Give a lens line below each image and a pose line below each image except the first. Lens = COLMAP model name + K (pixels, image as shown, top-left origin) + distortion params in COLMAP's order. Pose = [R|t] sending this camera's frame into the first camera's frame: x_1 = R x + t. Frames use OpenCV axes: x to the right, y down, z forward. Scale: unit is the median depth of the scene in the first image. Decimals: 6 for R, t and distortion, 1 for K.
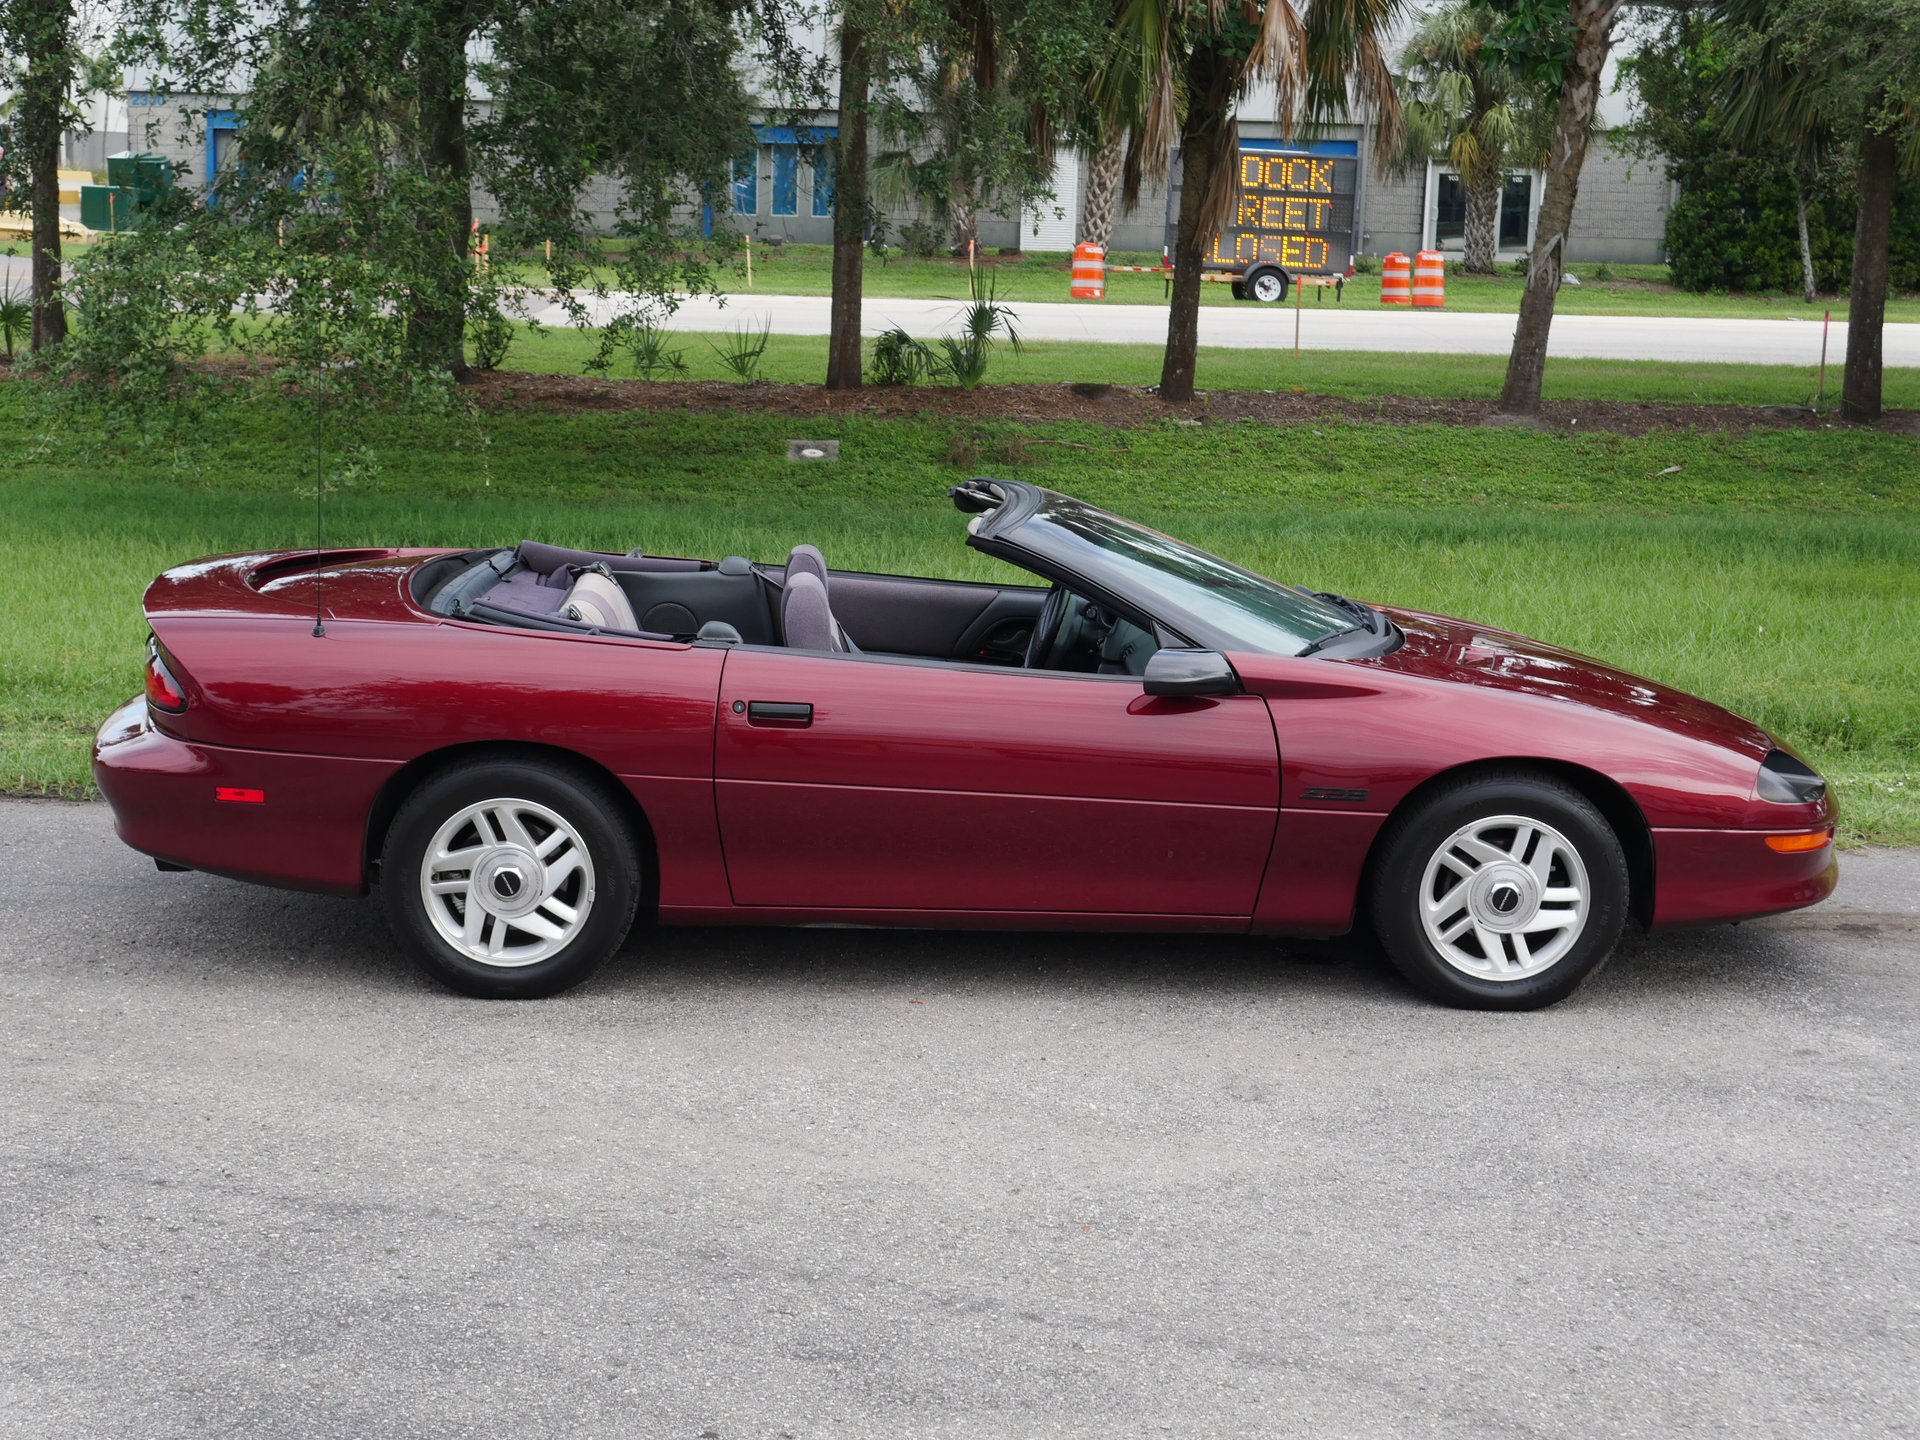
lens RADIAL K [[2858.9, 0, 959.3], [0, 2858.9, 717.3], [0, 0, 1]] dist [0.016304, -0.087862]
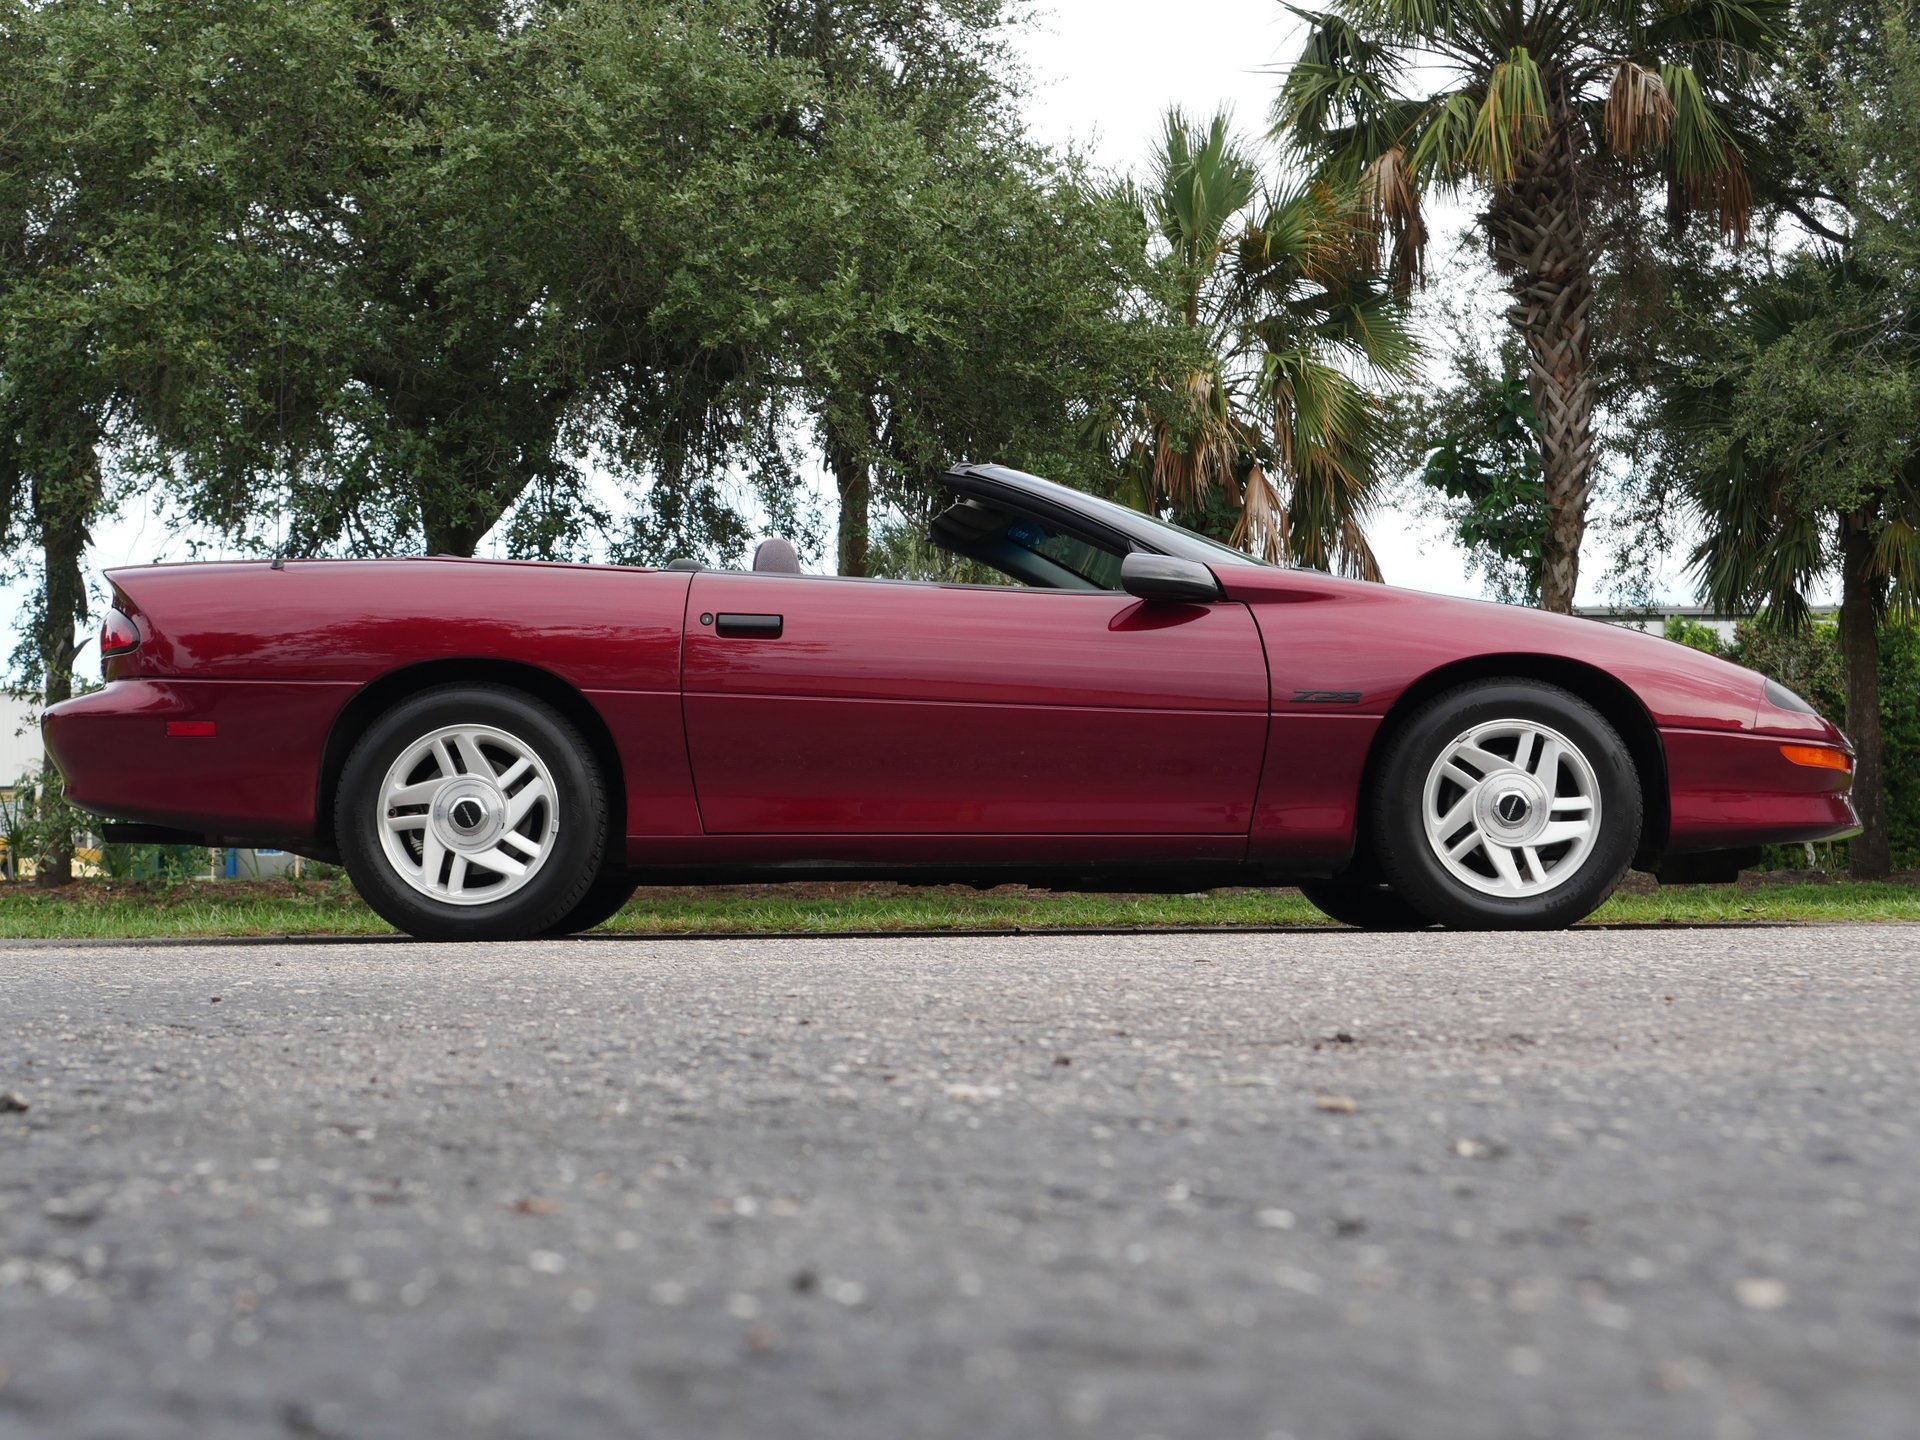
lens RADIAL K [[2858.9, 0, 959.3], [0, 2858.9, 717.3], [0, 0, 1]] dist [0.016304, -0.087862]
pose [[0.999391, -0.034829, -0.002362, 0.009562], [0.033199, 0.969183, -0.244094, 0.260207], [0.010791, 0.243867, 0.969749, 0.064676]]
